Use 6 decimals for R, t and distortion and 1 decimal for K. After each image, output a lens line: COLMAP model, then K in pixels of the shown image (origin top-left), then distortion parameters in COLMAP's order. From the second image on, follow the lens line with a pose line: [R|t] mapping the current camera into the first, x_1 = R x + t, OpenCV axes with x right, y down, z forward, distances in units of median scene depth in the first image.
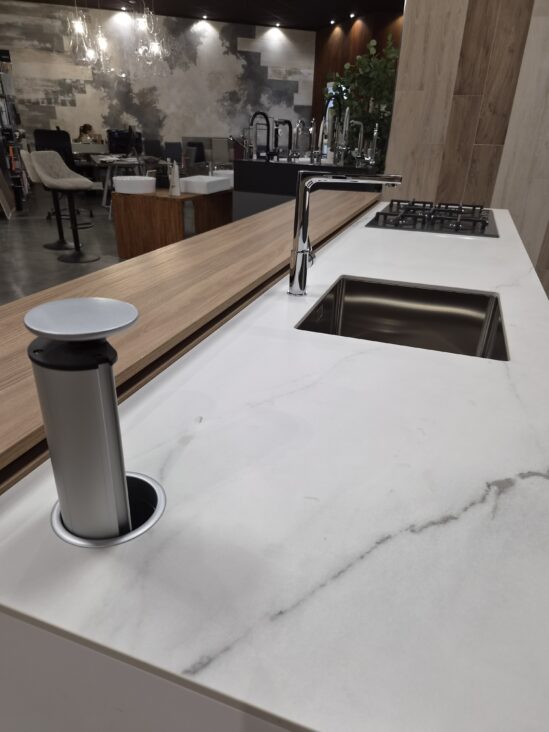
lens RADIAL K [[495.8, 0, 273.0], [0, 495.8, 366.7], [0, 0, 1]] dist [0.023514, -0.000670]
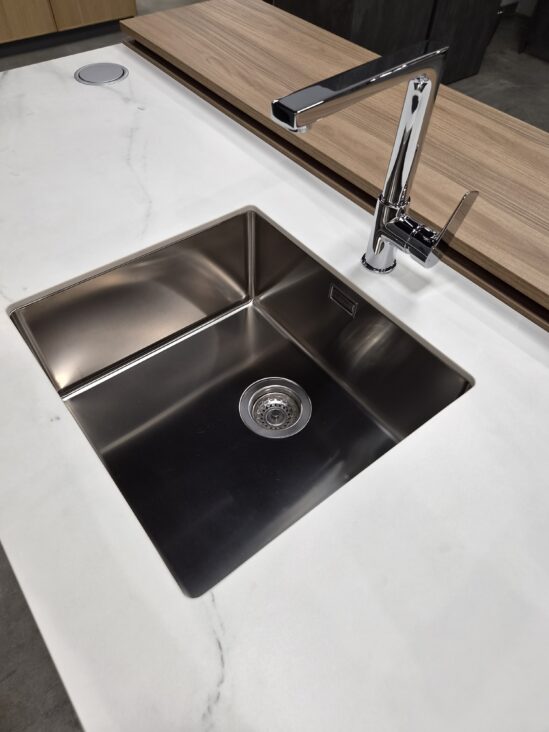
lens RADIAL K [[495.8, 0, 273.0], [0, 495.8, 366.7], [0, 0, 1]] dist [0.023514, -0.000670]
pose [[-0.528317, 0.651932, -0.543935, 0.683436], [-0.391572, 0.381355, 0.837401, -0.716480], [0.753361, 0.655403, 0.053802, 1.235045]]
